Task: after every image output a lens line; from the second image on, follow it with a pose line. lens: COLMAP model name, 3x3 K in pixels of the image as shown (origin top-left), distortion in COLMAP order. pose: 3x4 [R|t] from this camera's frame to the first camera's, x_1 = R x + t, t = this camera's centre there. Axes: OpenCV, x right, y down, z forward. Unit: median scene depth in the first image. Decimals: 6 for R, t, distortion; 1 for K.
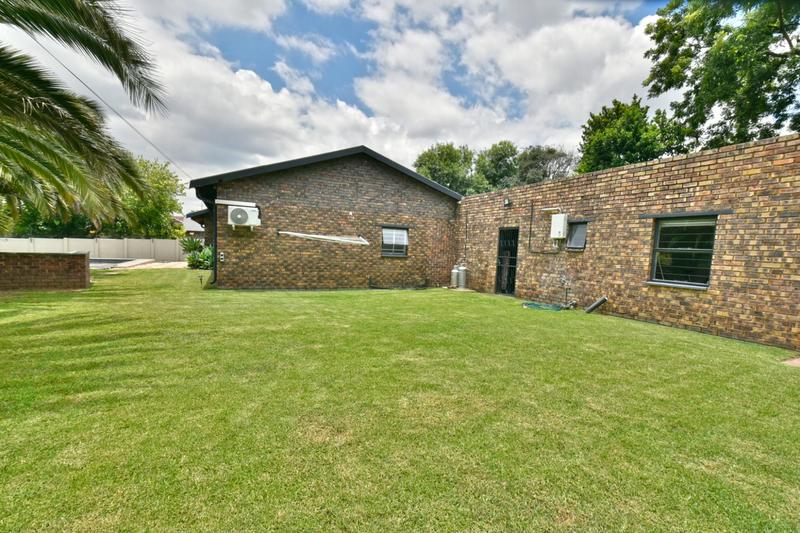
lens RADIAL K [[358.8, 0, 398.2], [0, 358.8, 266.6], [0, 0, 1]] dist [0.015871, -0.000815]
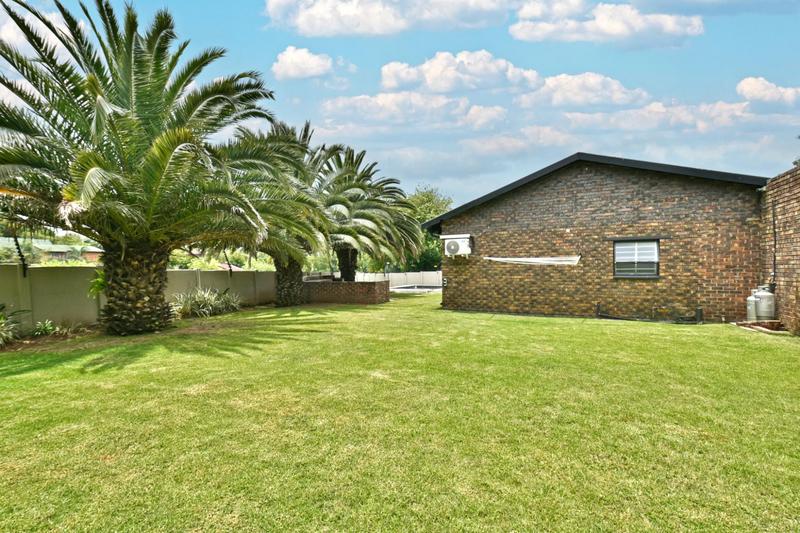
lens RADIAL K [[358.8, 0, 397.6], [0, 358.8, 266.0], [0, 0, 1]] dist [0.015871, -0.000815]
pose [[0.598778, -0.054003, -0.799092, 0.317595], [-0.003641, 0.997530, -0.070141, 0.002989], [0.800906, 0.044908, 0.597103, 0.133185]]
